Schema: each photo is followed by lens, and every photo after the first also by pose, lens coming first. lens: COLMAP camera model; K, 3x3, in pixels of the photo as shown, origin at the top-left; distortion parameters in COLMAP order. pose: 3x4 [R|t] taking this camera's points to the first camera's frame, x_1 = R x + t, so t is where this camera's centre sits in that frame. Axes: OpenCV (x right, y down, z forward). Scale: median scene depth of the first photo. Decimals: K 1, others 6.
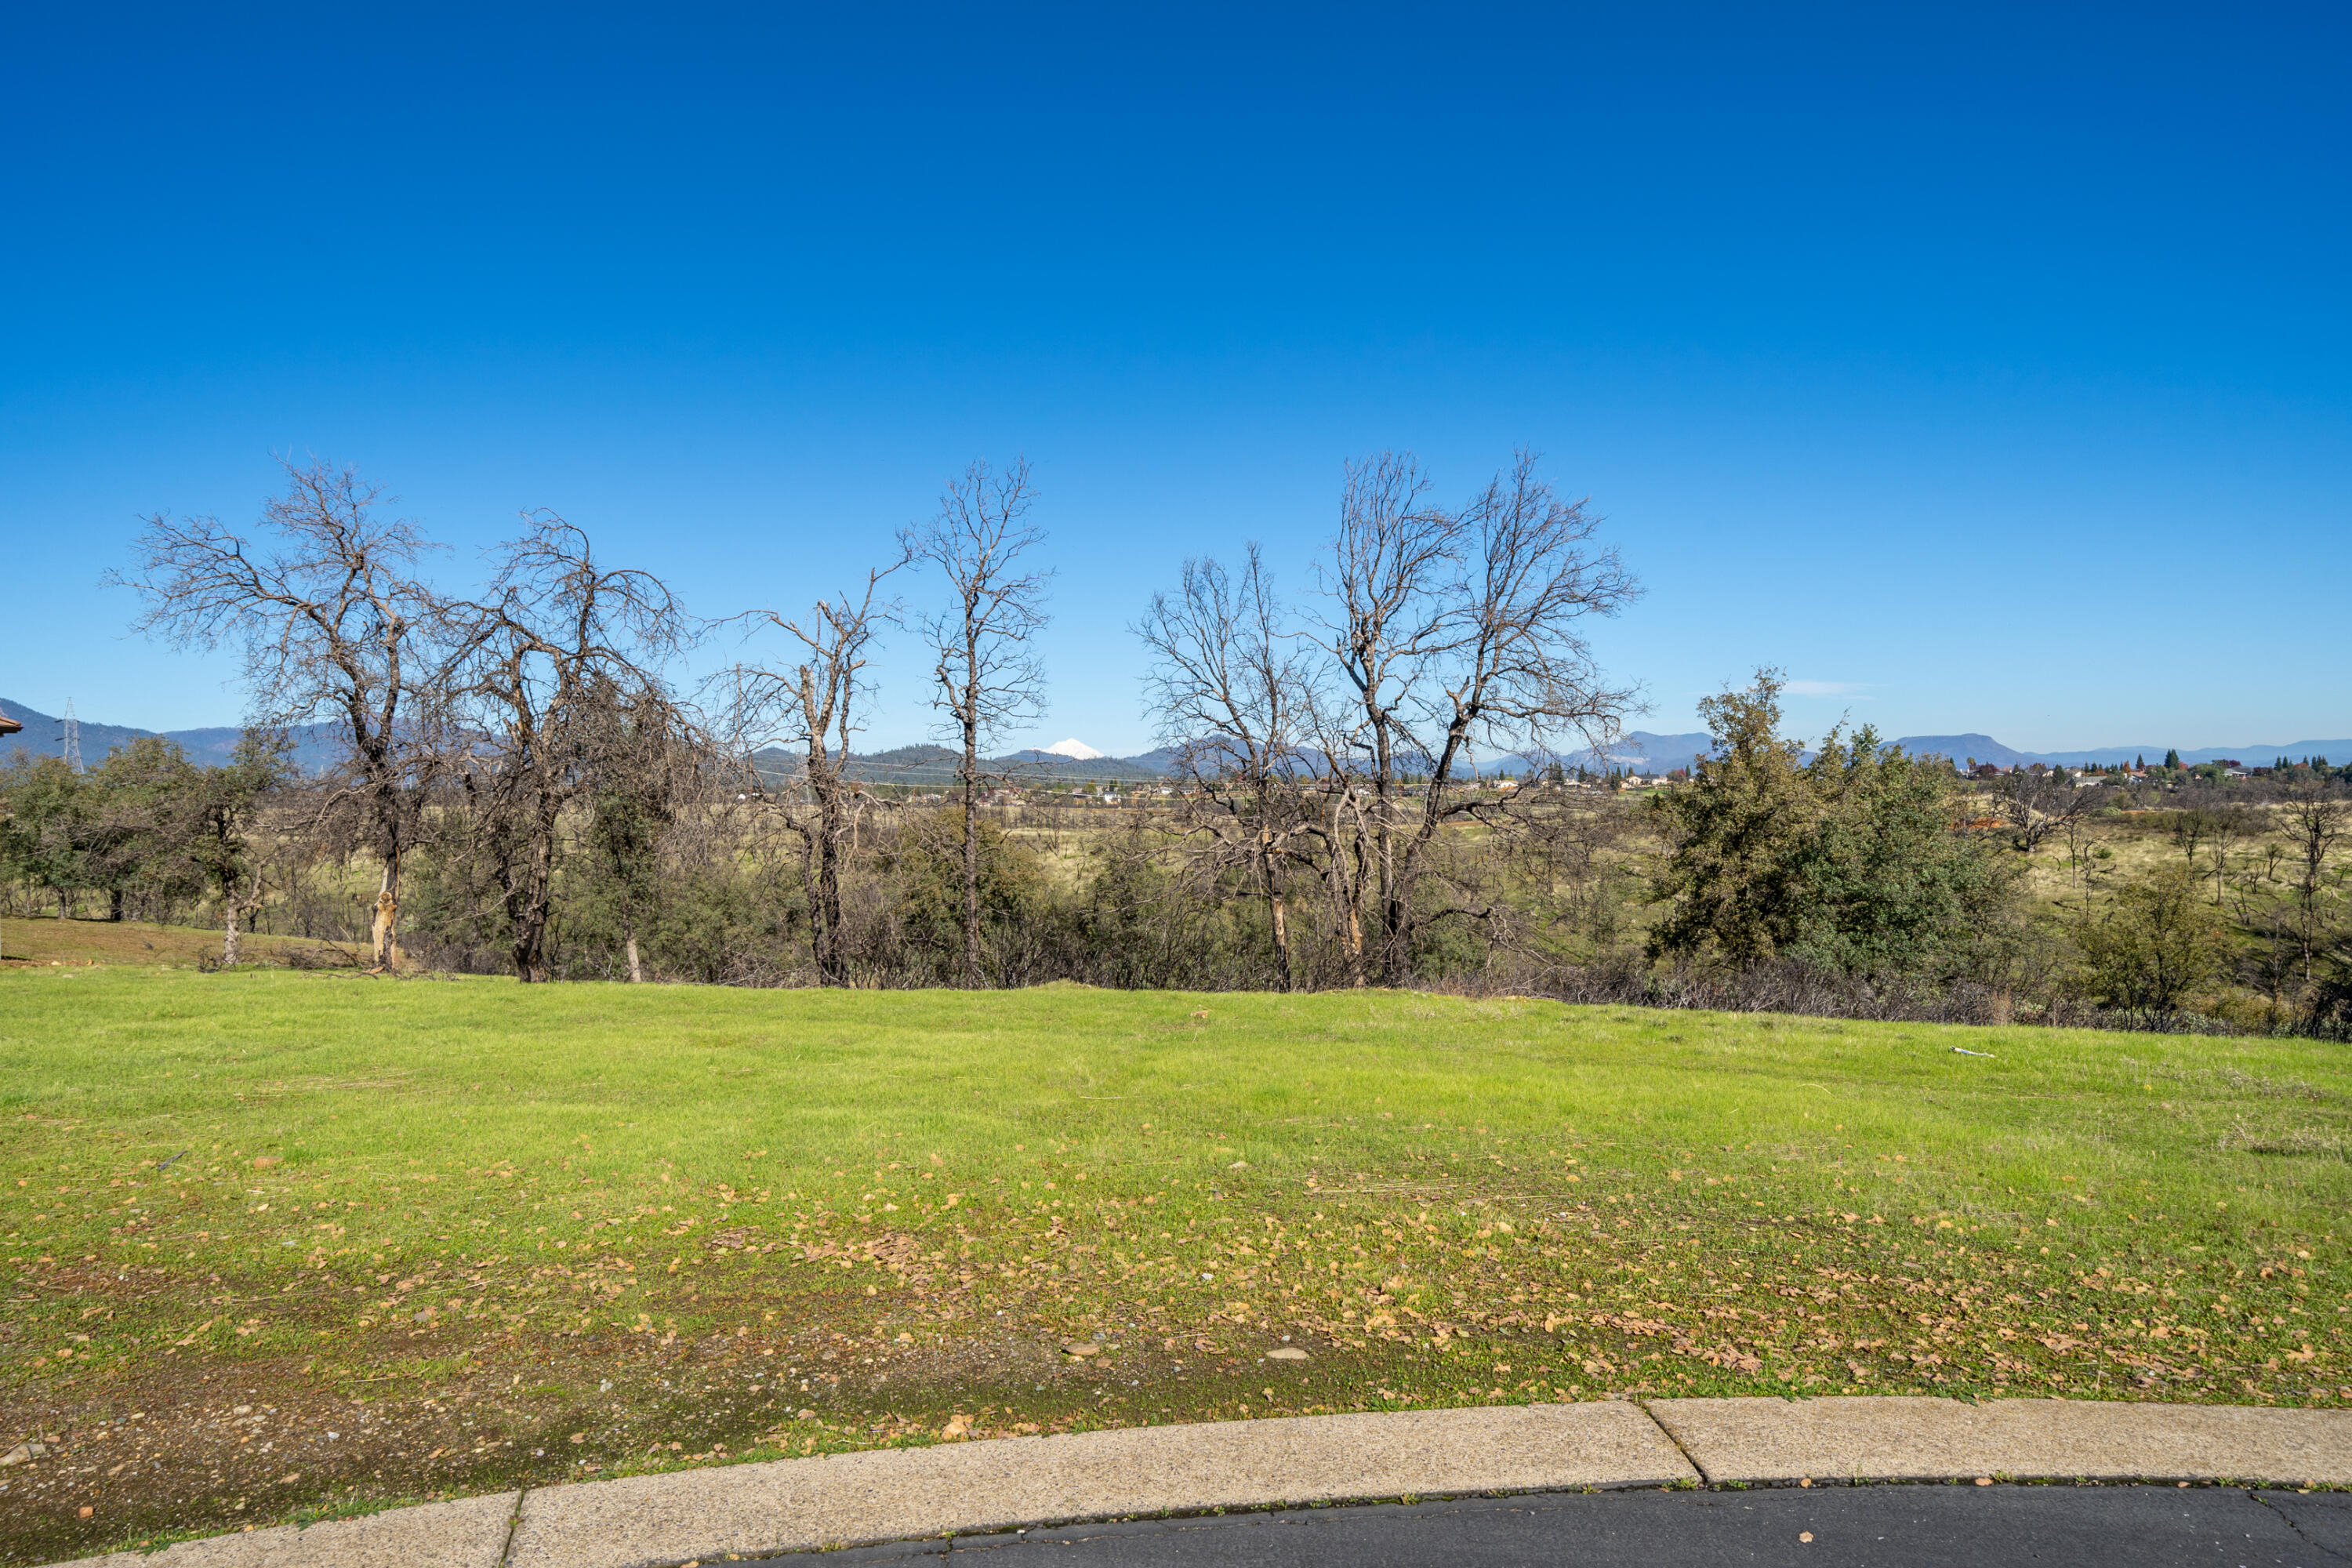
lens RADIAL K [[1422.5, 0, 1178.1], [0, 1422.5, 784.5], [0, 0, 1]] dist [0.002357, 0.000166]
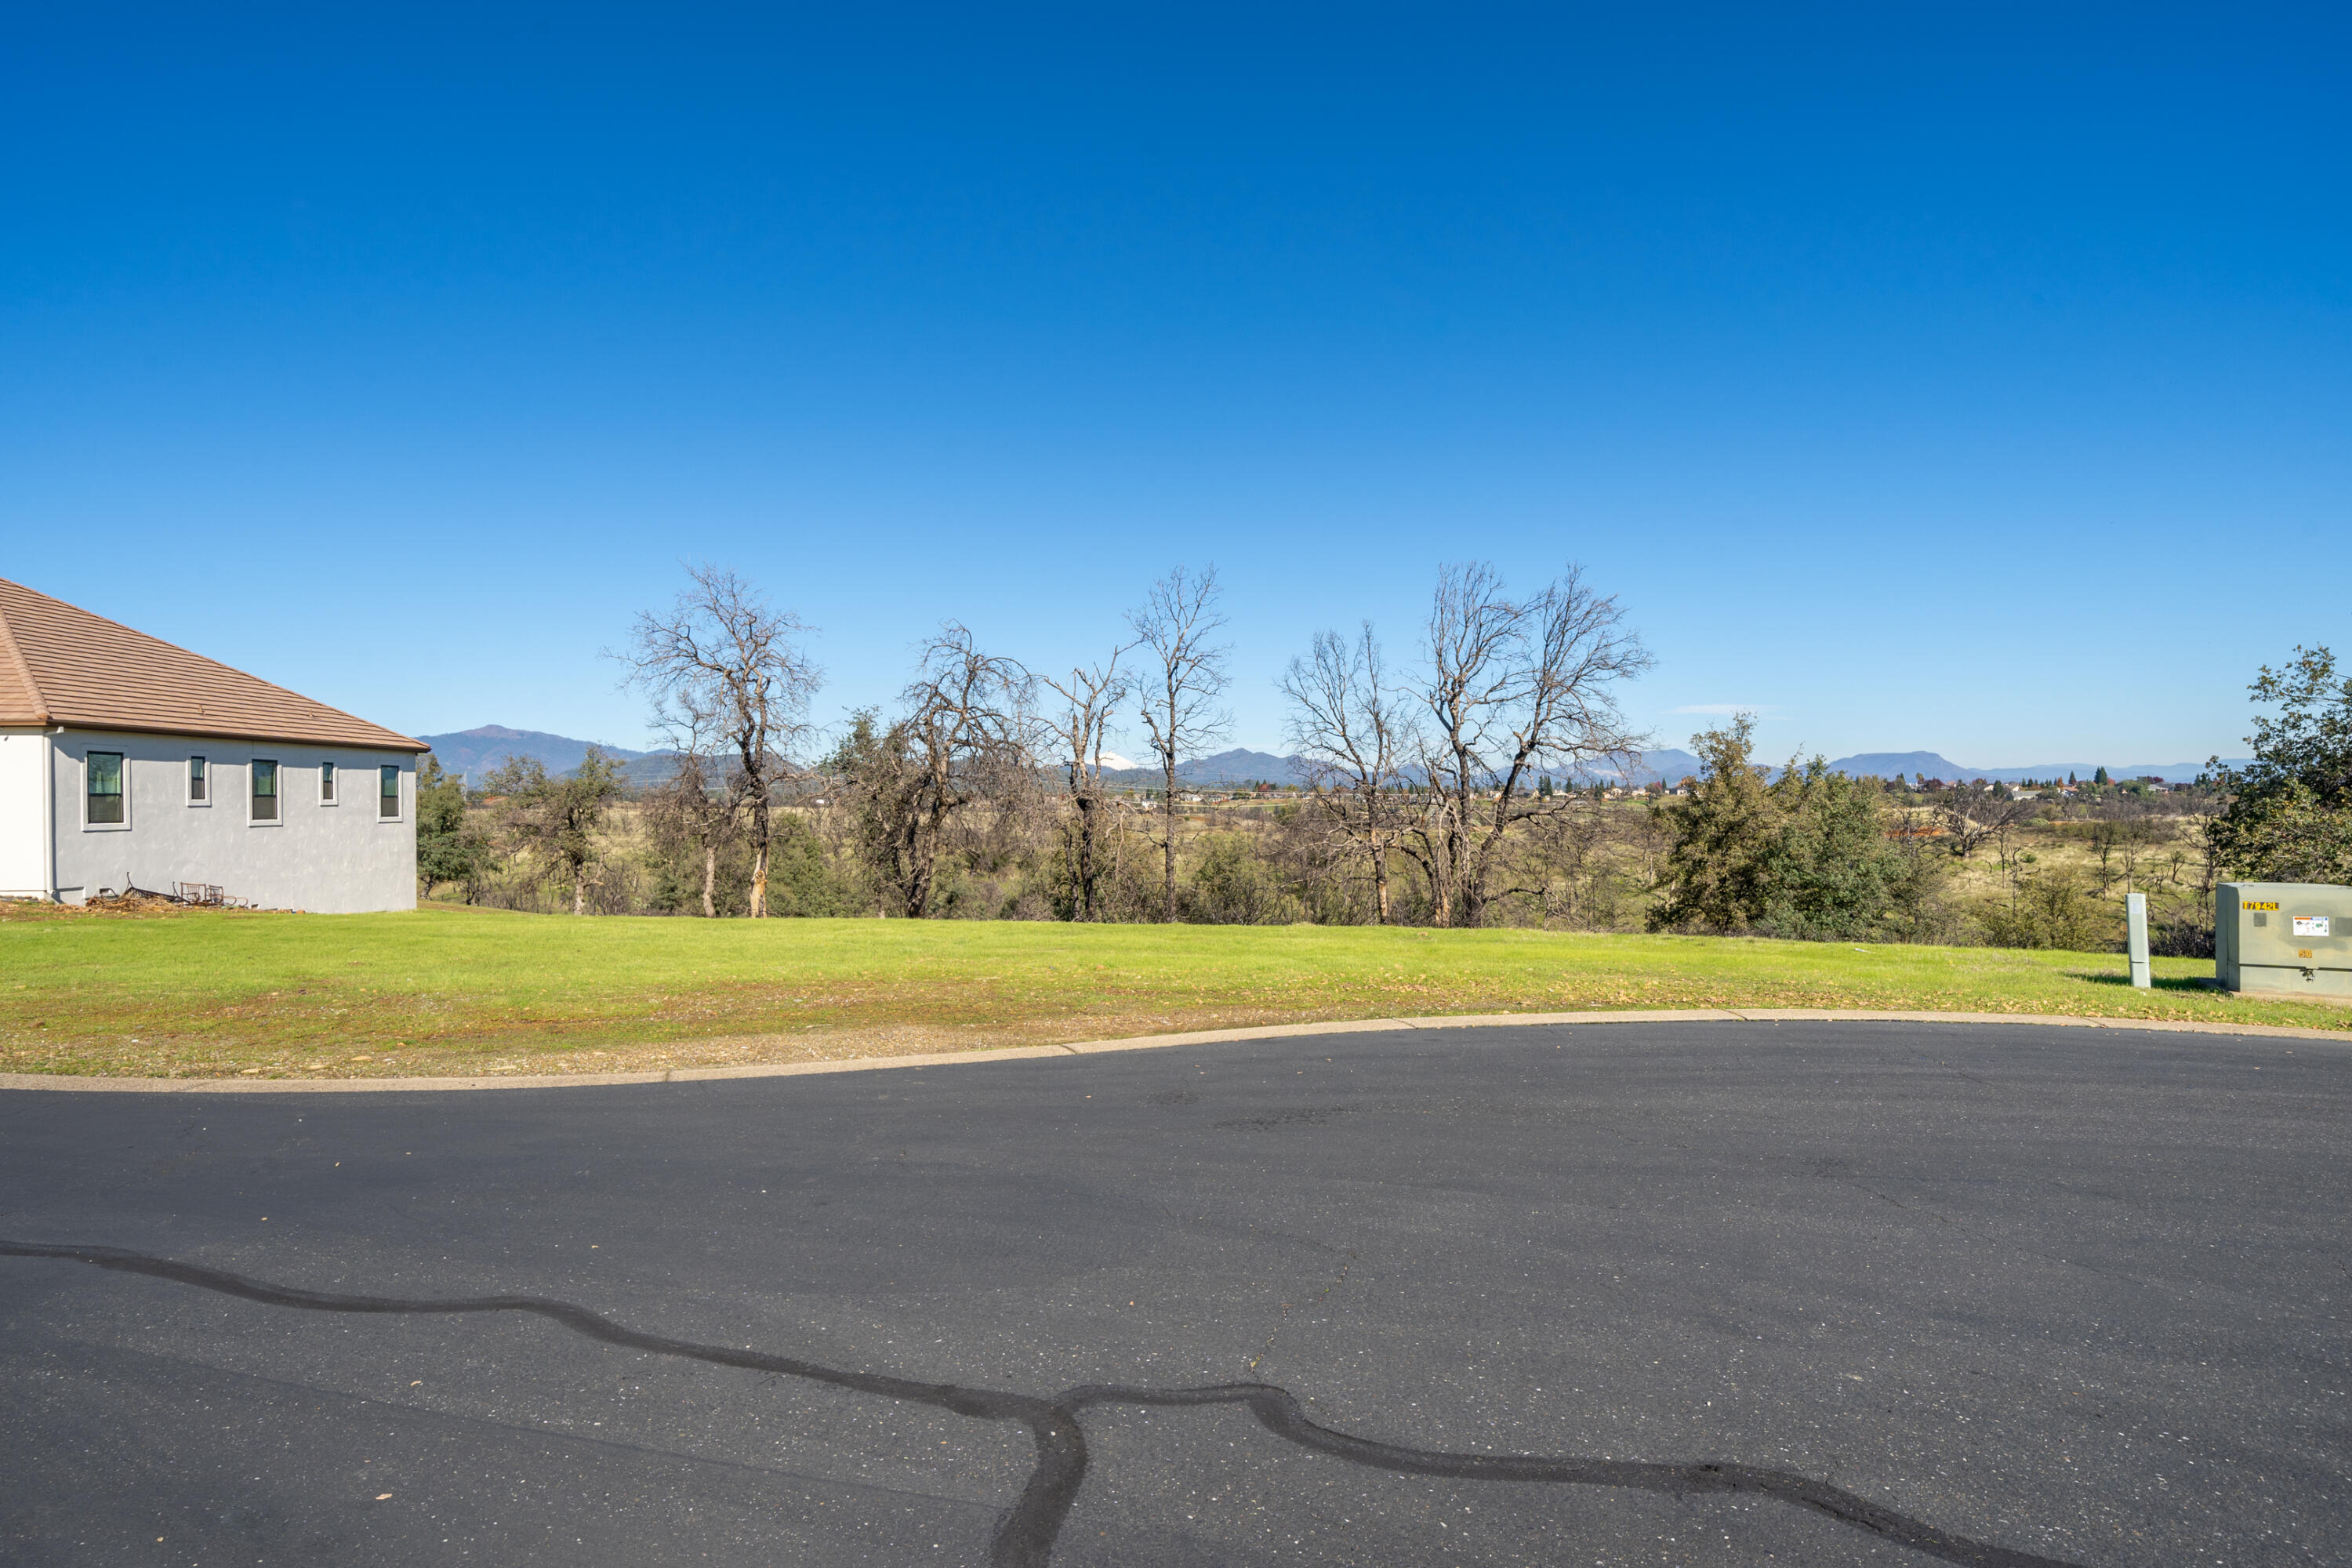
lens RADIAL K [[1265.7, 0, 1193.0], [0, 1265.7, 799.7], [0, 0, 1]] dist [0.006210, 0.000560]
pose [[0.999912, 0.006178, -0.011736, -0.098842], [-0.006114, 0.999966, 0.005493, -0.003807], [0.011770, -0.005421, 0.999916, -0.219794]]
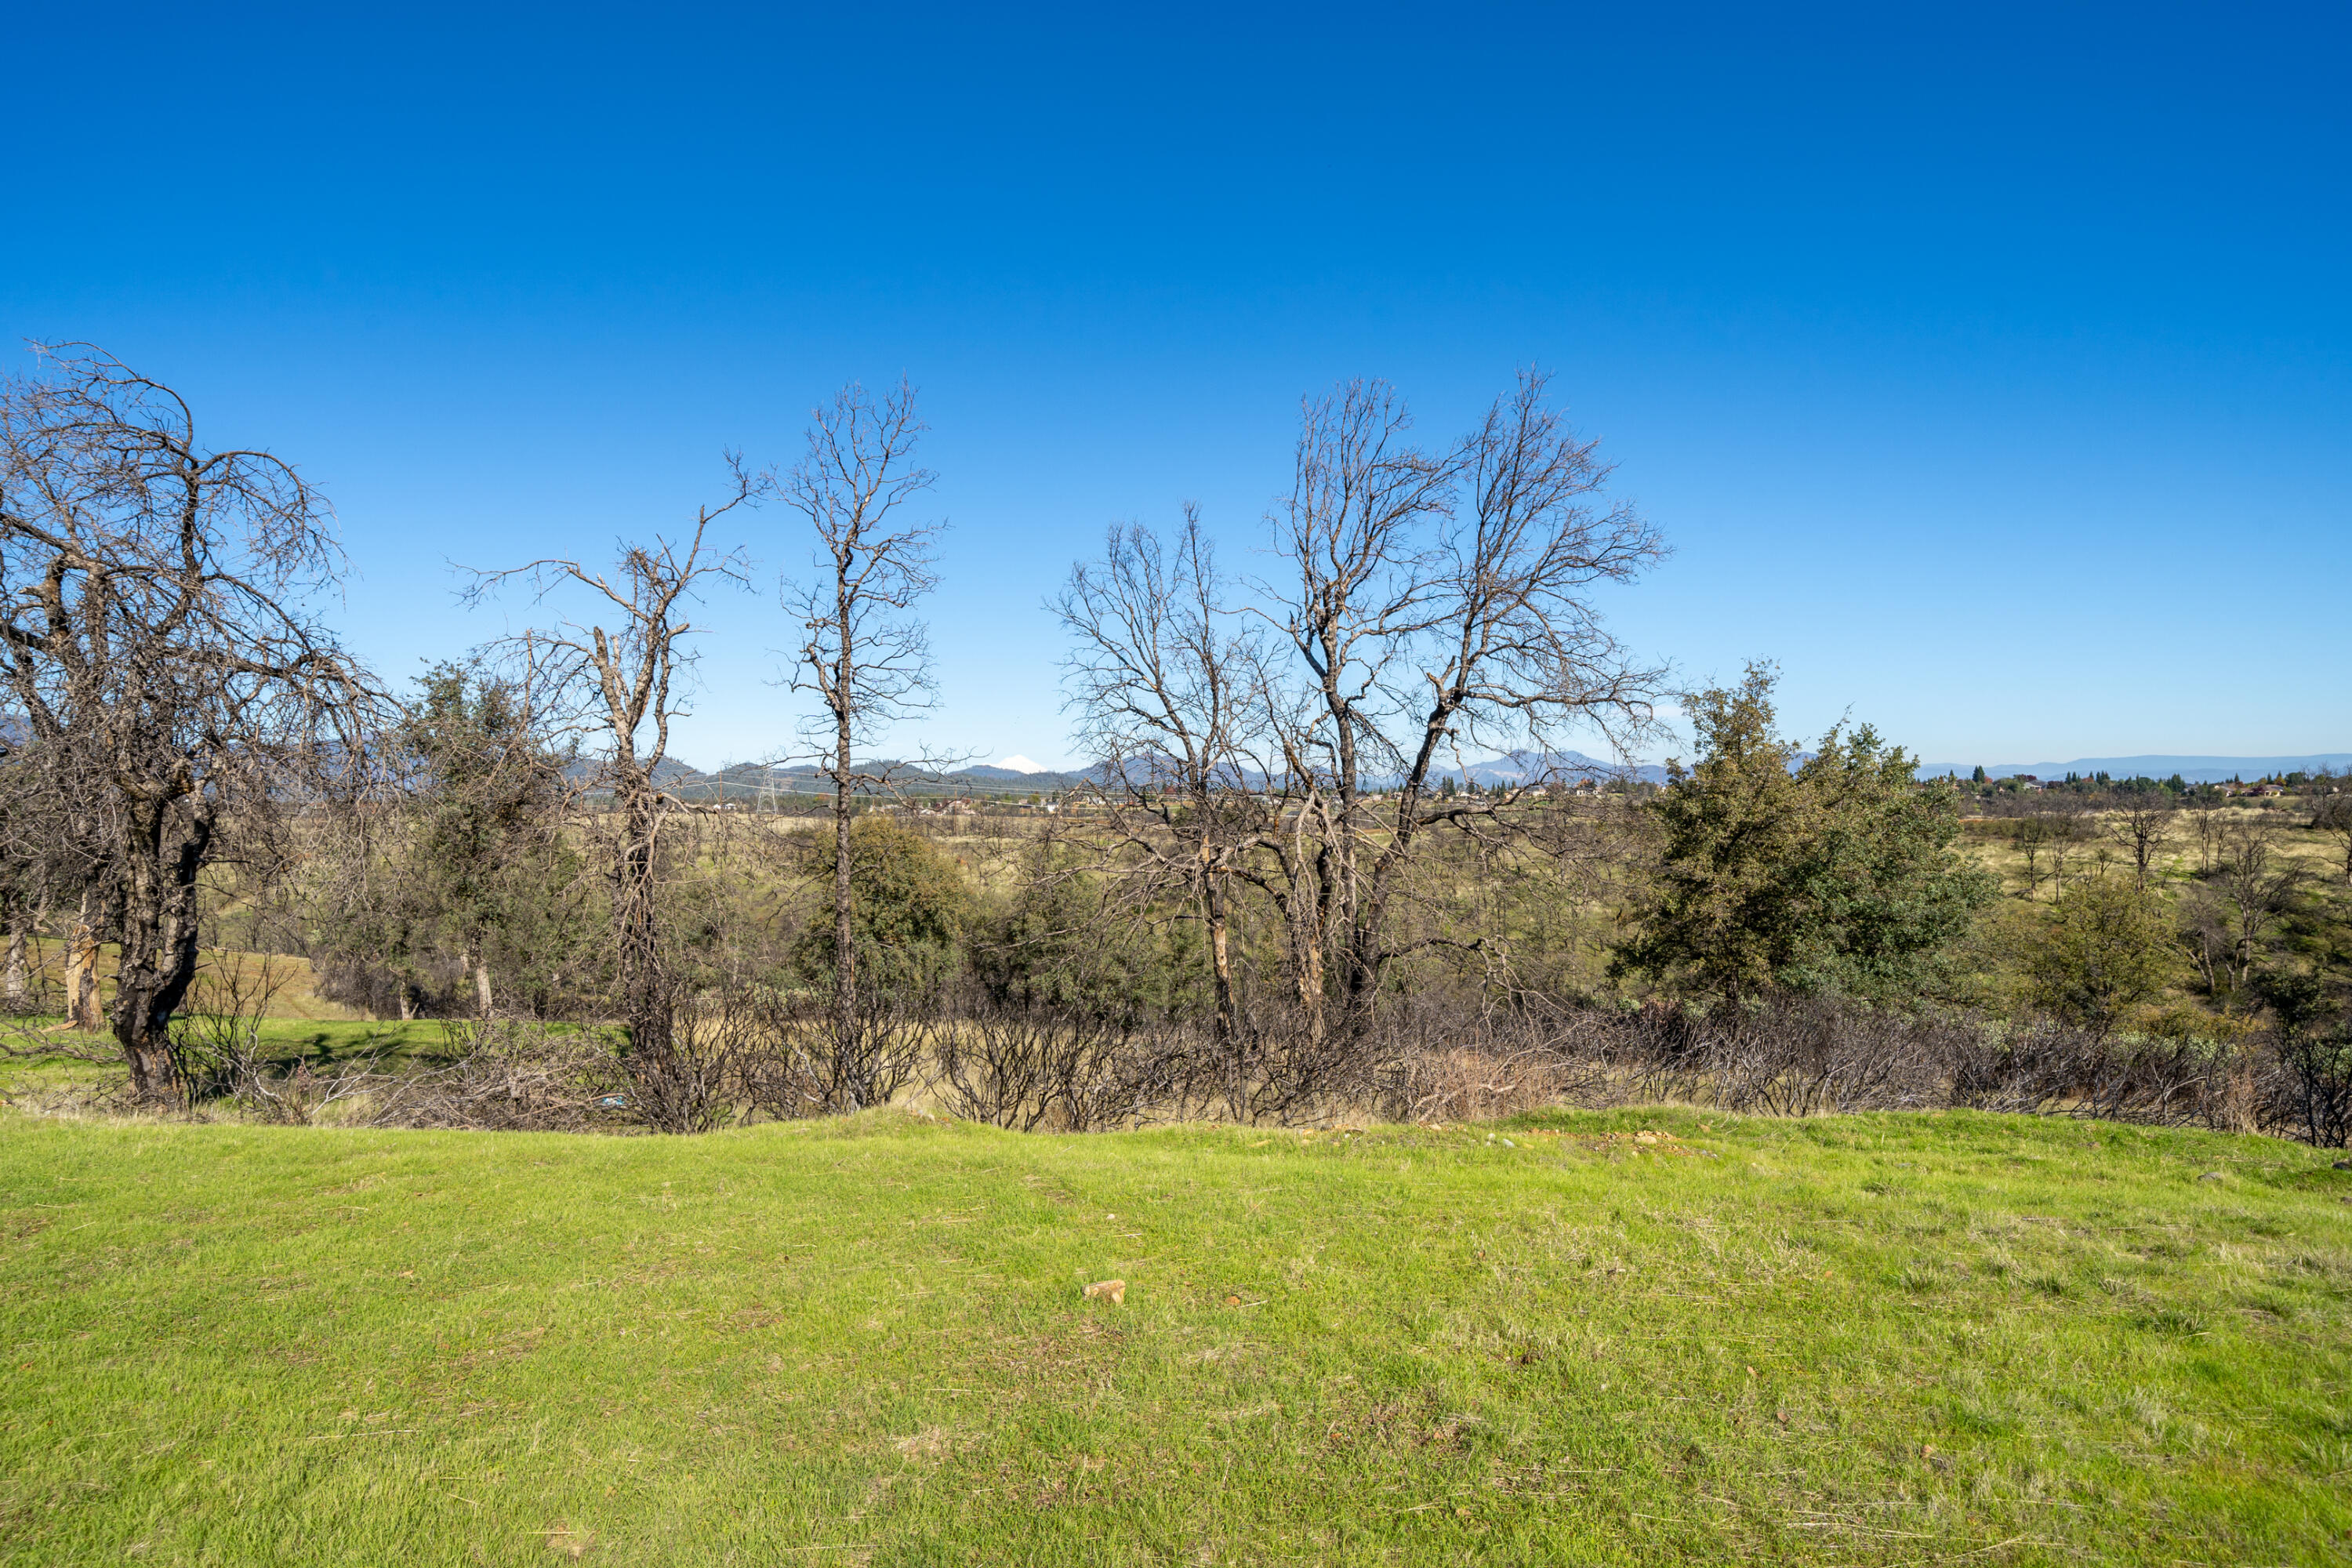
lens RADIAL K [[1272.8, 0, 1171.3], [0, 1272.8, 803.5], [0, 0, 1]] dist [0.001799, -0.000855]
pose [[0.998985, -0.000179, 0.045034, 0.006959], [-0.000084, 0.999983, 0.005828, 0.004270], [-0.045035, -0.005826, 0.998968, 0.241621]]
